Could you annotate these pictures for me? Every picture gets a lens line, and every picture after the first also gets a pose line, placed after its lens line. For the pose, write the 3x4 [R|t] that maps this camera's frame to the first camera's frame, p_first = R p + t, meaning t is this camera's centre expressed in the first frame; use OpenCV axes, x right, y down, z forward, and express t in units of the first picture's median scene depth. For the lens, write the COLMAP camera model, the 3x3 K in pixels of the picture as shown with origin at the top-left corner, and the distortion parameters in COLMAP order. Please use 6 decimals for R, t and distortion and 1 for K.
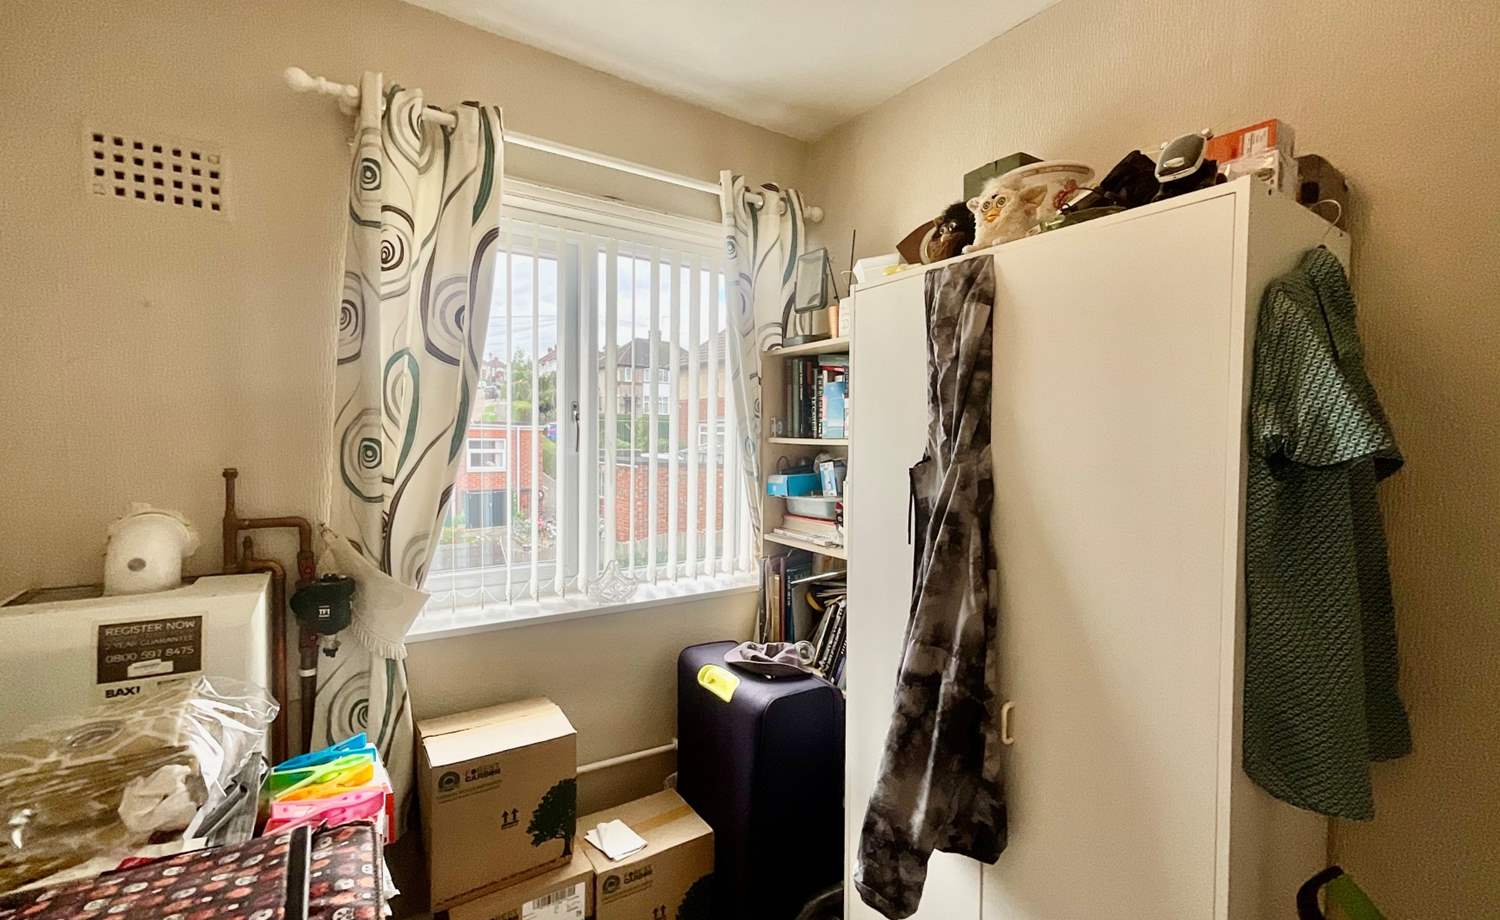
lens RADIAL K [[641.8, 0, 746.9], [0, 641.8, 461.5], [0, 0, 1]] dist [-0.003796, 0.000343]
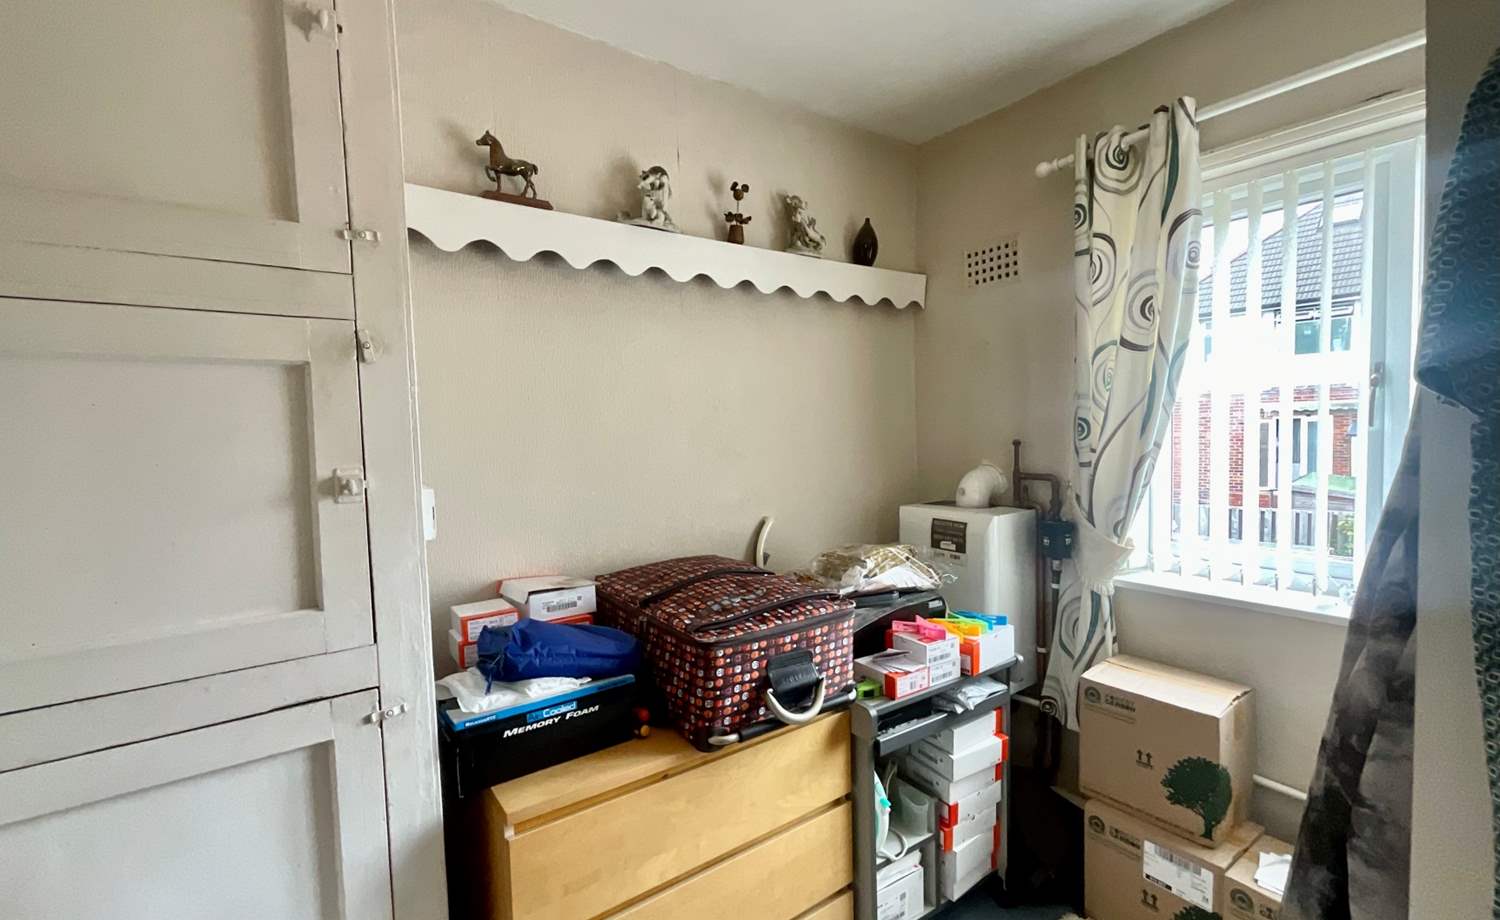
lens RADIAL K [[641.8, 0, 746.4], [0, 641.8, 460.0], [0, 0, 1]] dist [-0.003796, 0.000343]
pose [[0.029217, 0.038420, -0.998834, 0.709087], [-0.012627, 0.999196, 0.038064, 0.008823], [0.999493, 0.011500, 0.029679, 0.282791]]
